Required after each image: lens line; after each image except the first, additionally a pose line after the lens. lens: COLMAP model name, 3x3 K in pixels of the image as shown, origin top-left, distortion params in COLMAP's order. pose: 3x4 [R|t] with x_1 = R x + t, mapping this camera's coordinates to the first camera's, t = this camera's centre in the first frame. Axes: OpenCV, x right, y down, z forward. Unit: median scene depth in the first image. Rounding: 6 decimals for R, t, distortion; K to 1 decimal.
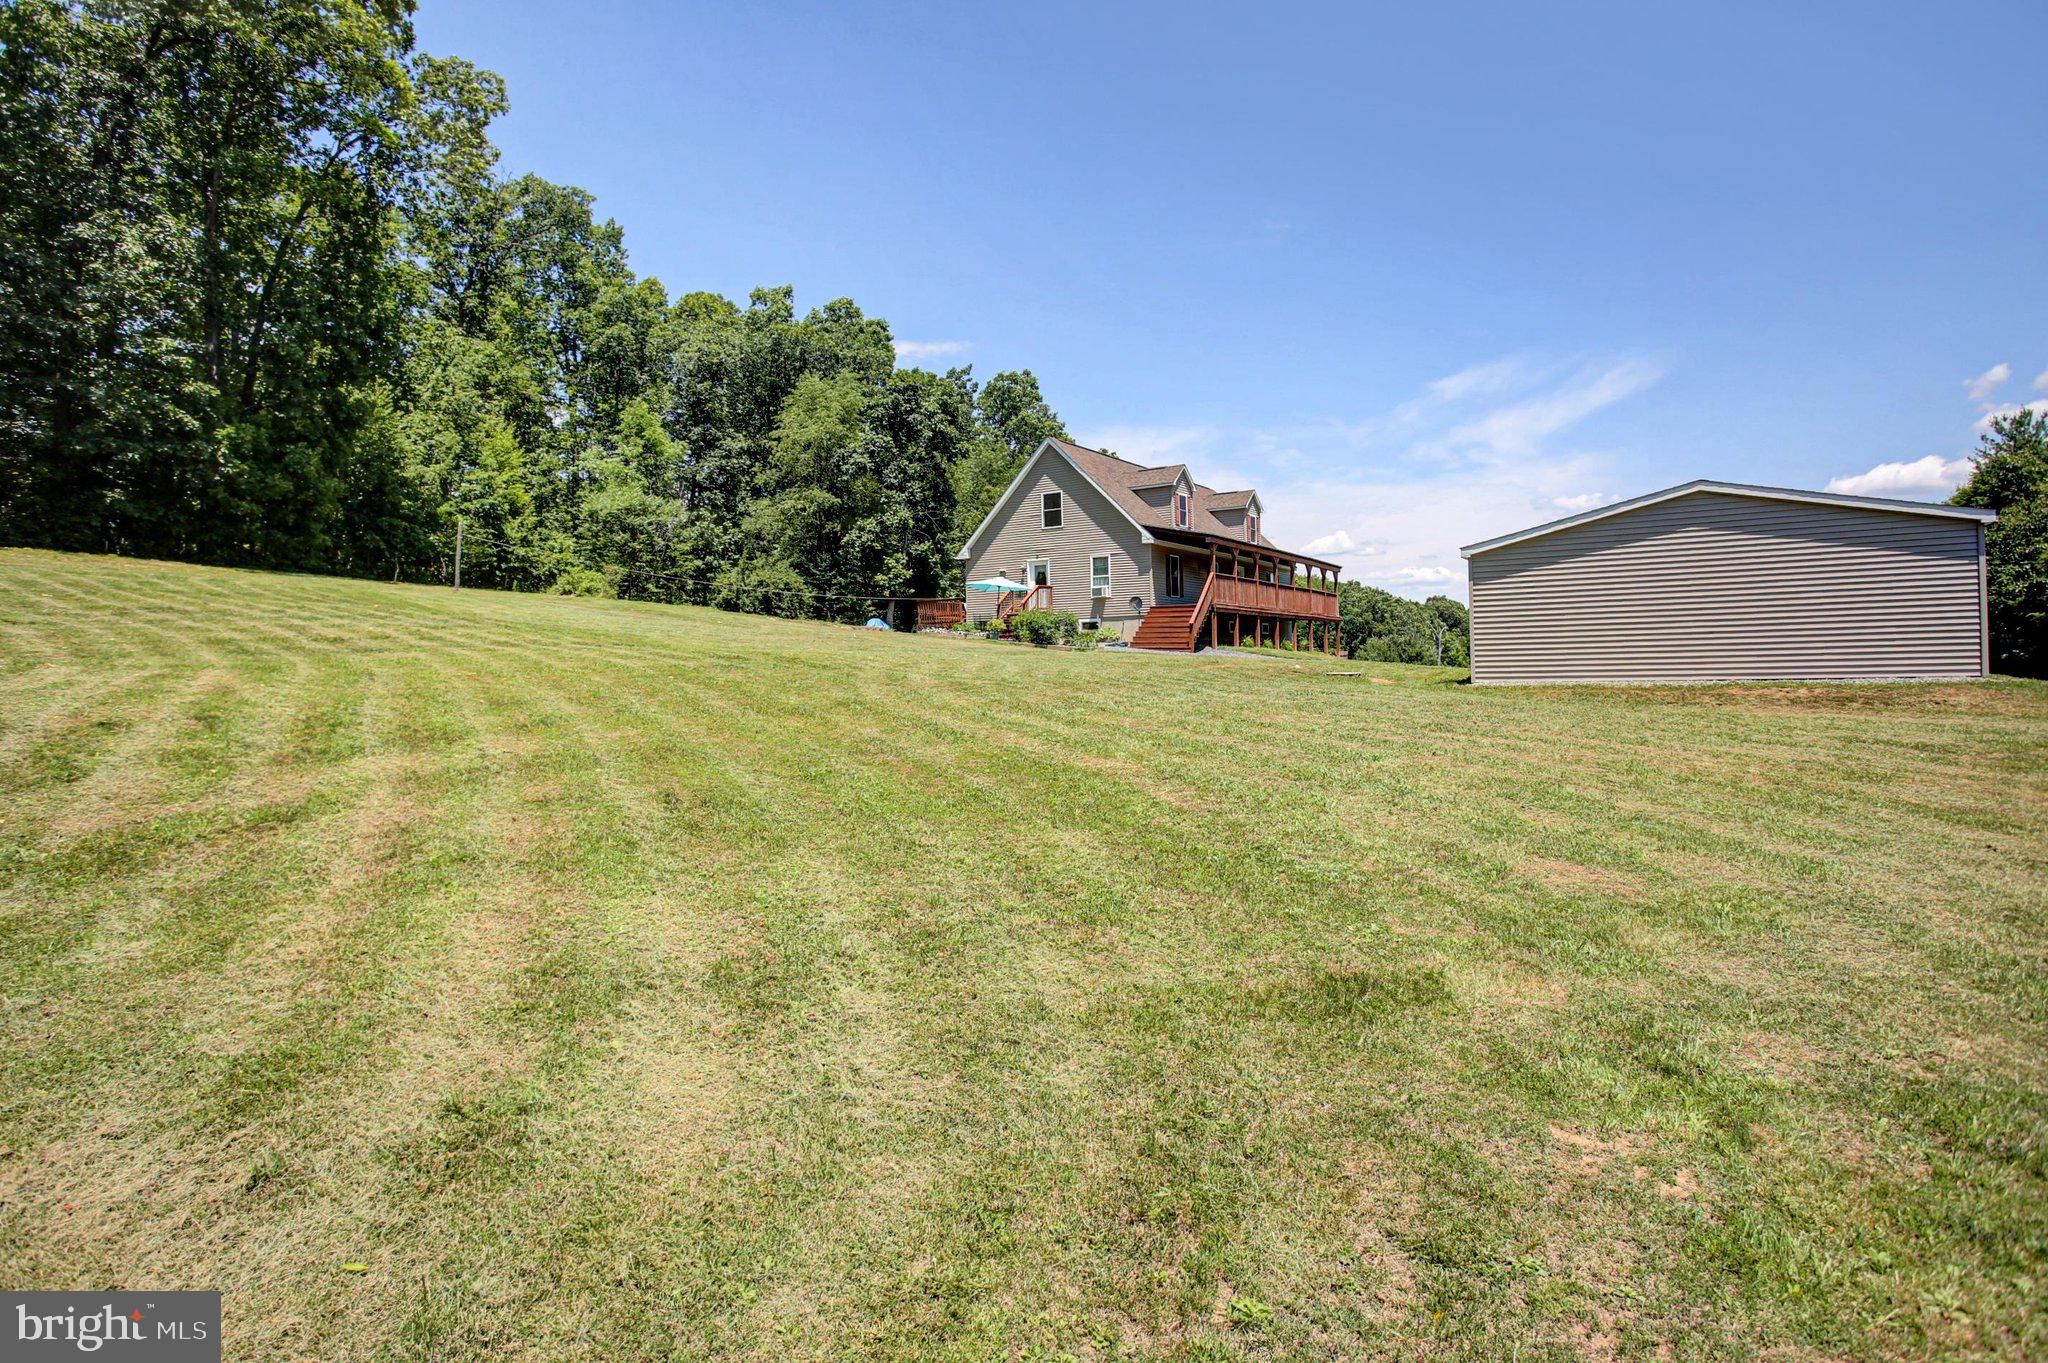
lens RADIAL K [[1145.5, 0, 1015.5], [0, 1145.5, 666.6], [0, 0, 1]] dist [-0.048984, 0.029836]
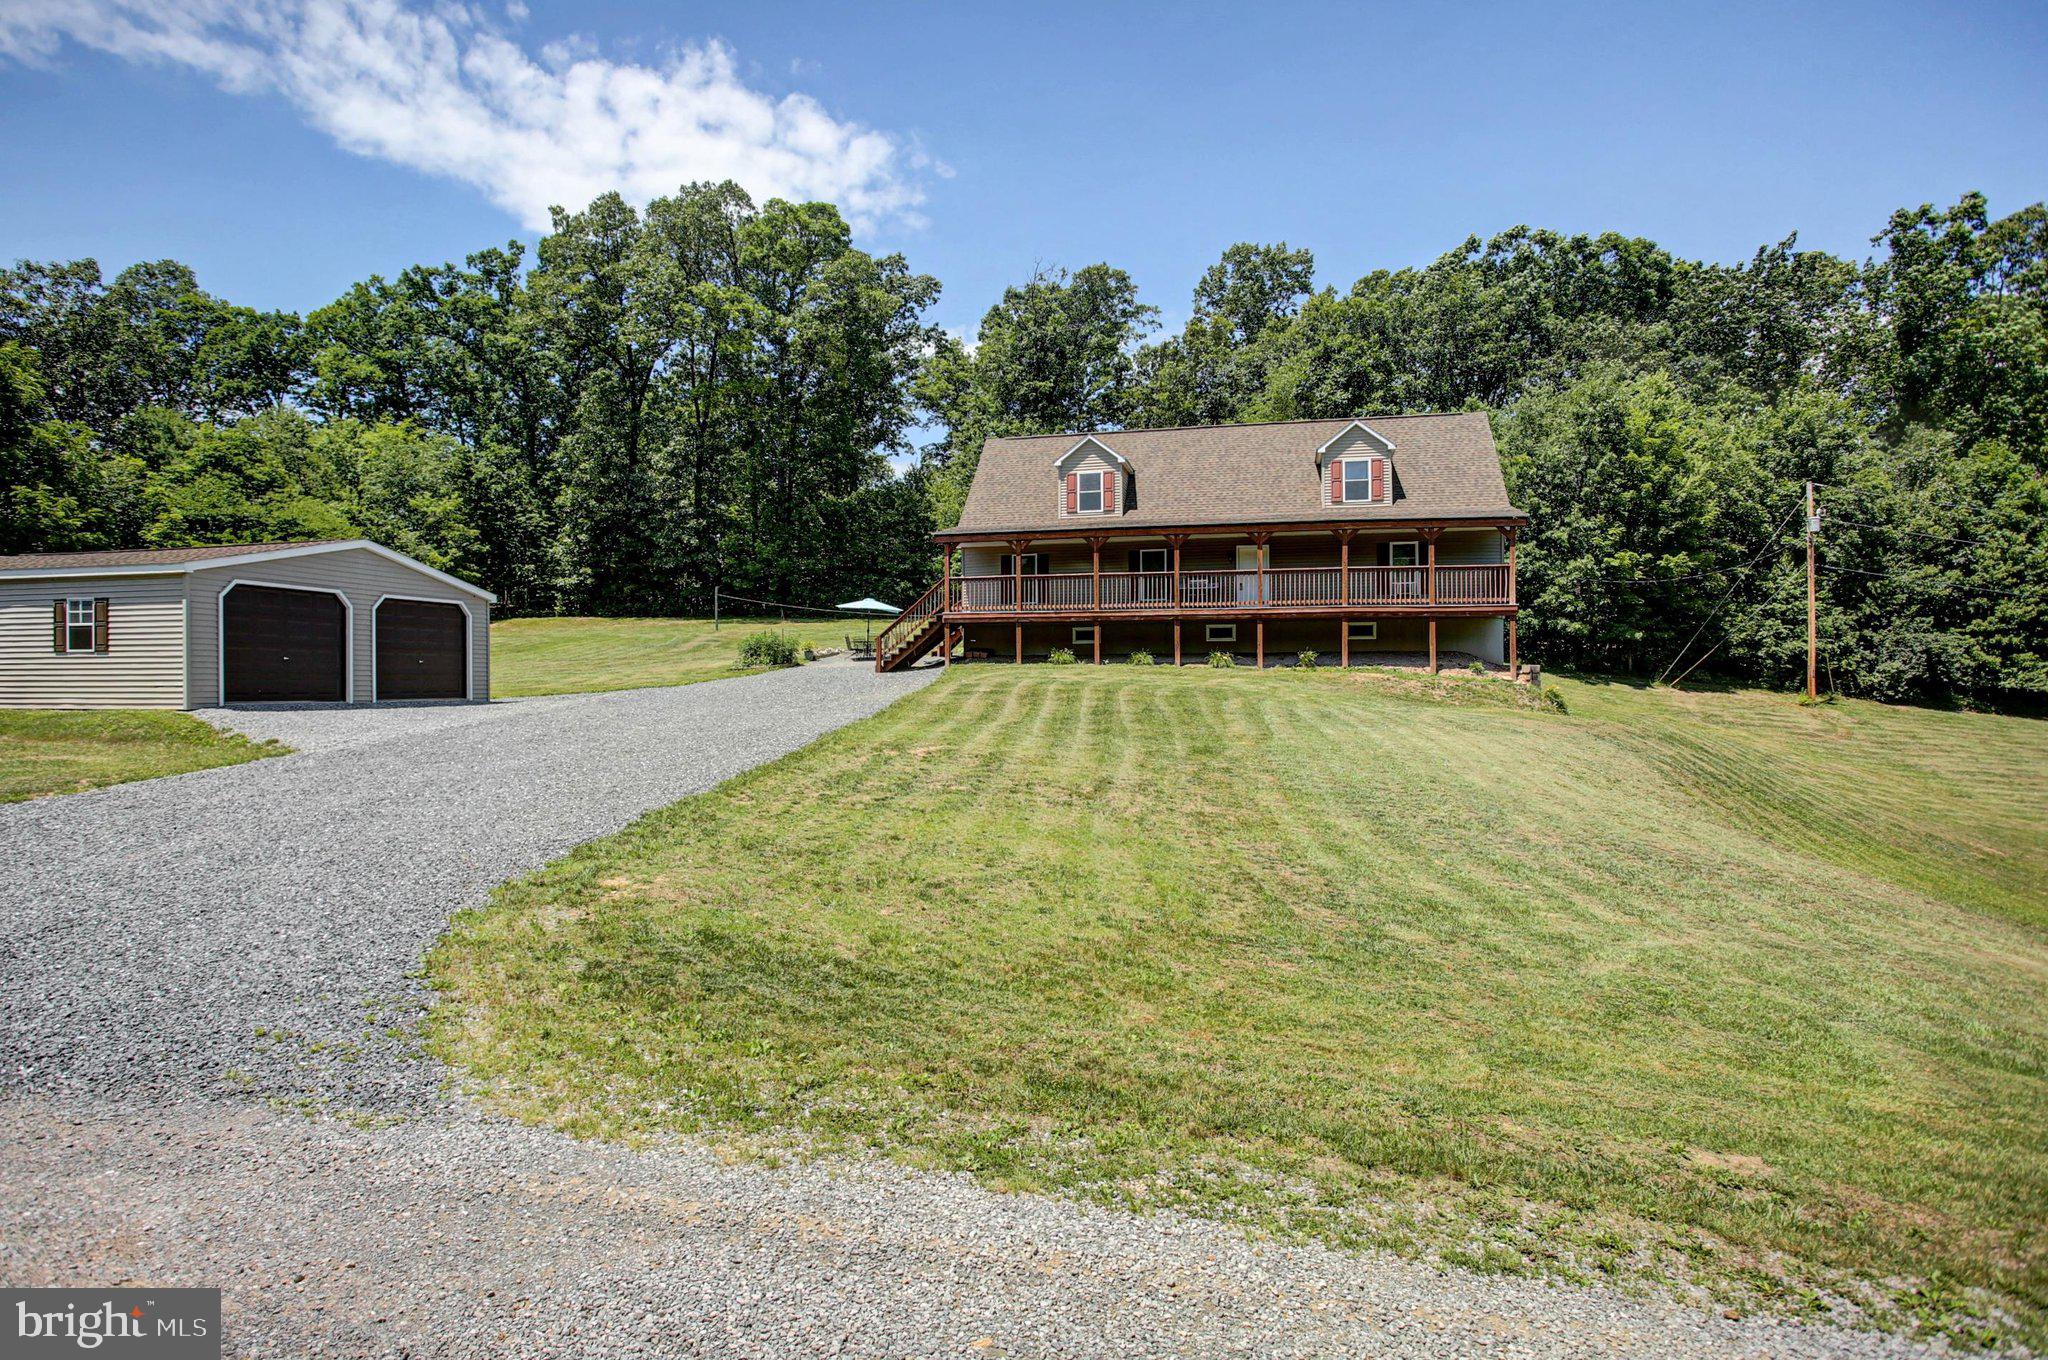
lens RADIAL K [[1123.2, 0, 1012.9], [0, 1123.2, 699.9], [0, 0, 1]] dist [-0.051649, 0.032669]
pose [[0.320223, 0.029562, -0.946881, 0.639746], [-0.000942, 0.999522, 0.030886, -0.012086], [0.947342, -0.008998, 0.320098, 0.516942]]
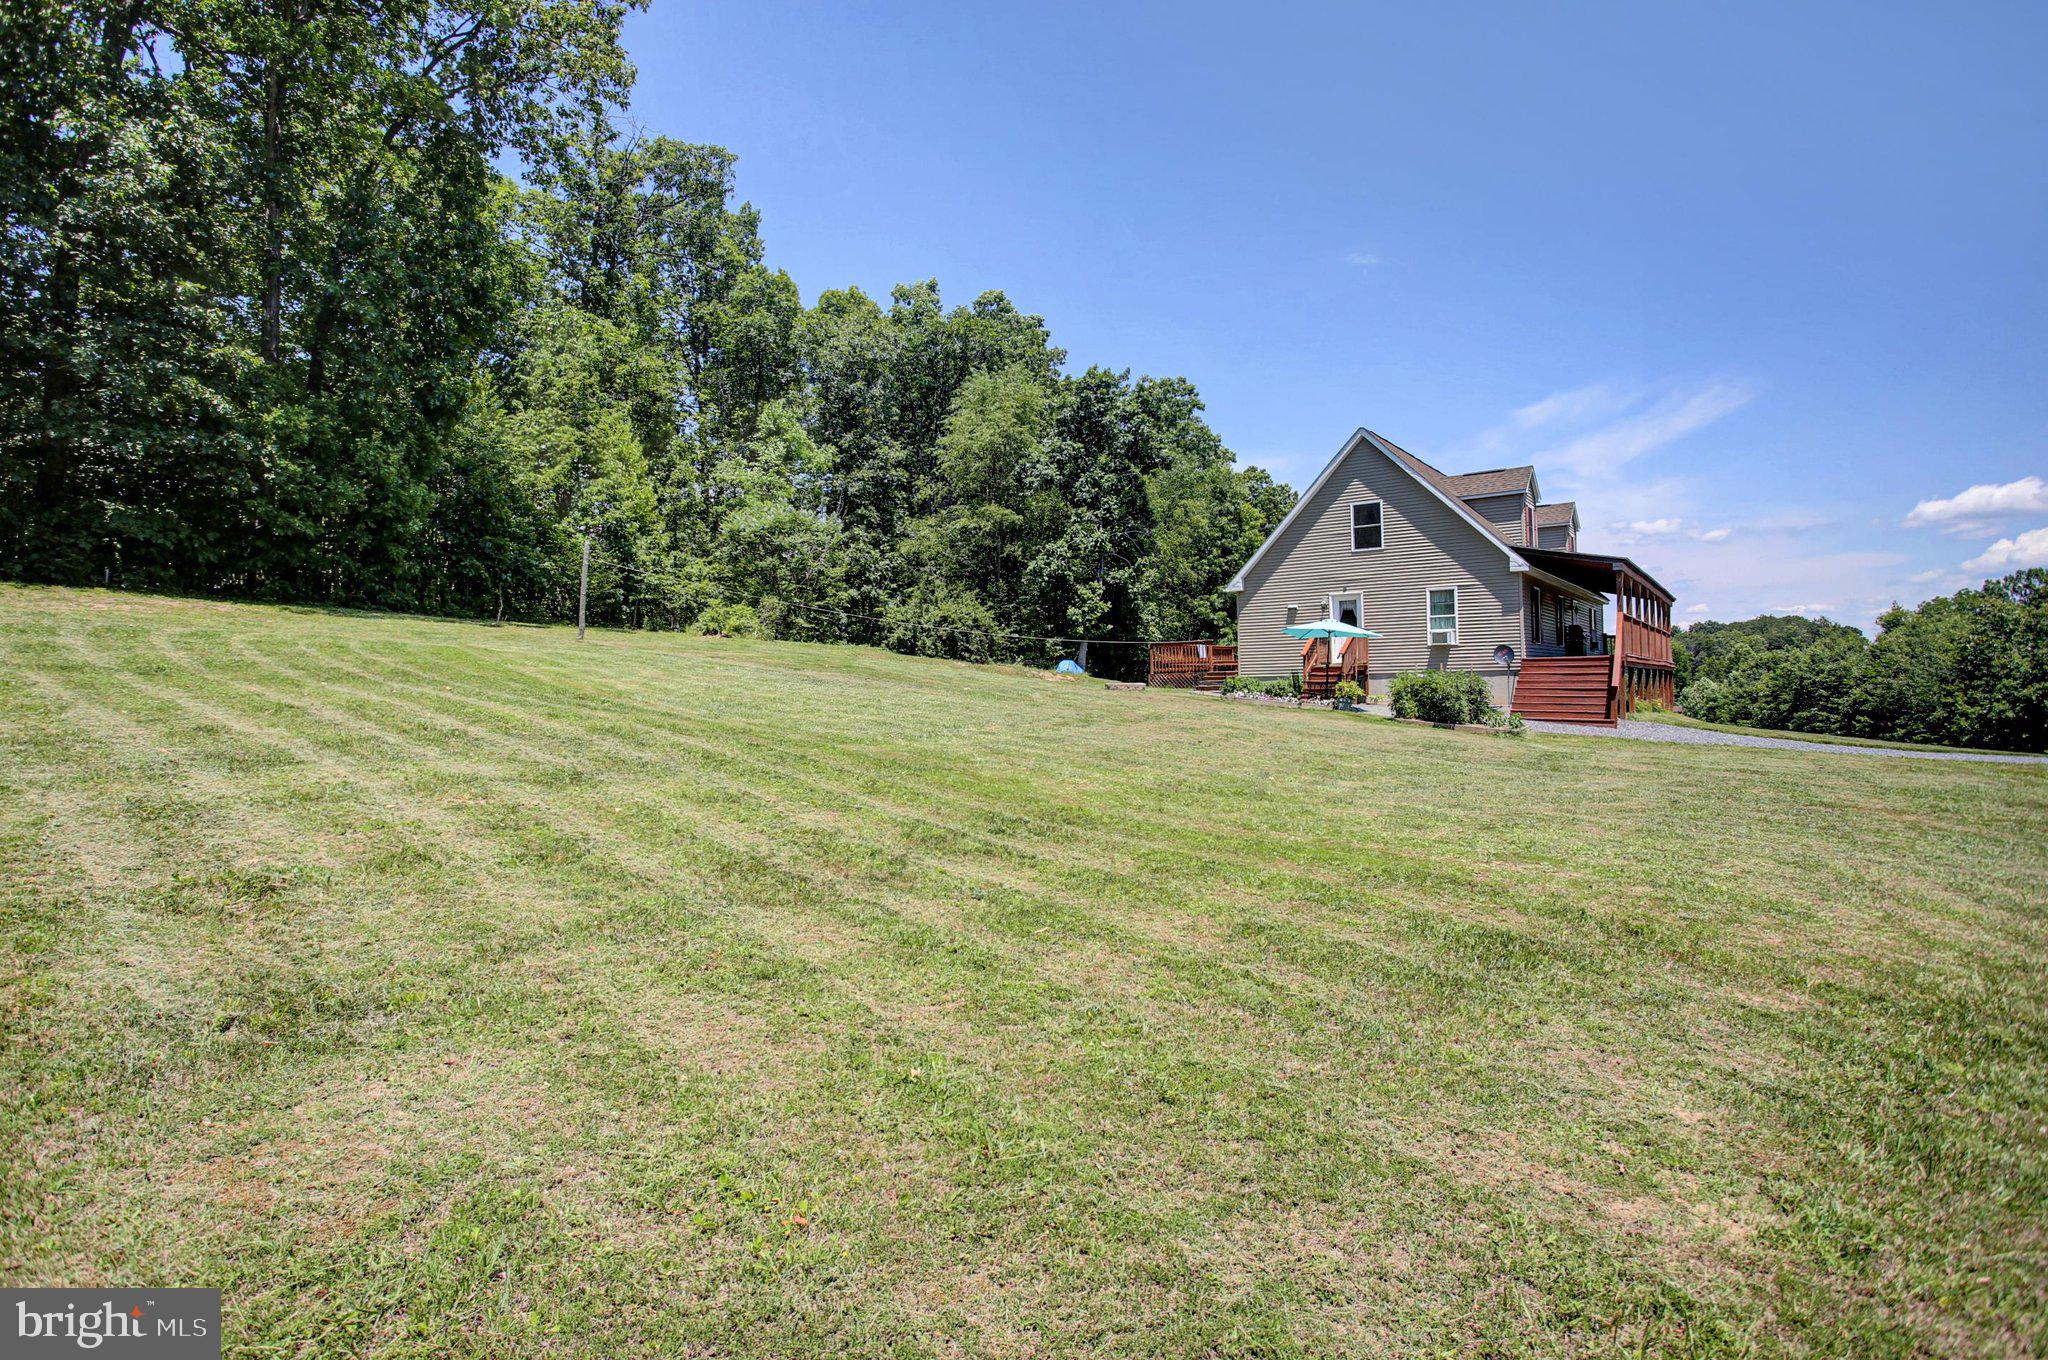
lens RADIAL K [[1102.7, 0, 1024.0], [0, 1102.7, 680.0], [0, 0, 1]] dist [-0.059490, 0.031190]
pose [[0.998194, 0.005527, -0.059812, -0.104671], [-0.005906, 0.999964, -0.006173, -0.022675], [0.059776, 0.006515, 0.998191, 0.199912]]
